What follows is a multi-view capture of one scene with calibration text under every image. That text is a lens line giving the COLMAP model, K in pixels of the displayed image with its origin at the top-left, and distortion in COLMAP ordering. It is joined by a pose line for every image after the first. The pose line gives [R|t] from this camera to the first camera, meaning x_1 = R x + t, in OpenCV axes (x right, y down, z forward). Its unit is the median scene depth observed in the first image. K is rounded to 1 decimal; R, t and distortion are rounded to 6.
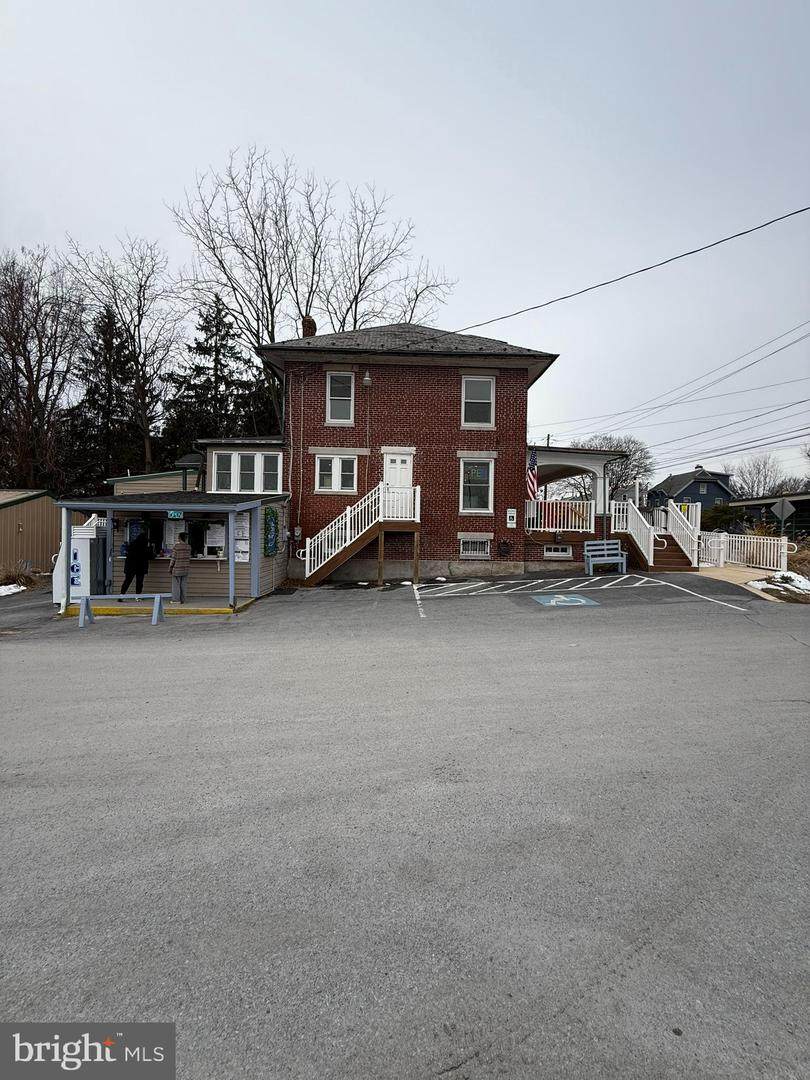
lens RADIAL K [[433.9, 0, 403.7], [0, 433.9, 542.0], [0, 0, 1]] dist [0.000746, 0.000305]
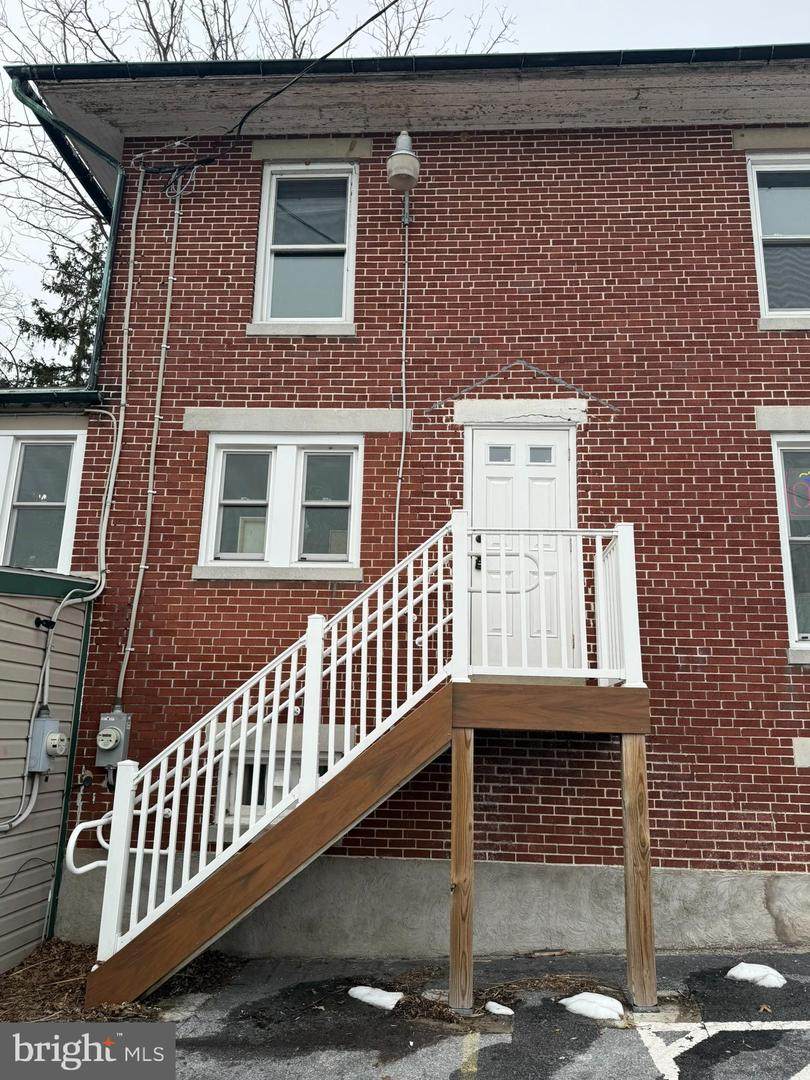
lens RADIAL K [[788.6, 0, 409.7], [0, 788.6, 543.1], [0, 0, 1]] dist [0.063558, -0.000432]
pose [[0.996534, -0.015910, -0.081649, -0.041032], [-0.005780, 0.965922, -0.258768, -0.010745], [0.082983, 0.258343, 0.962483, 0.555630]]
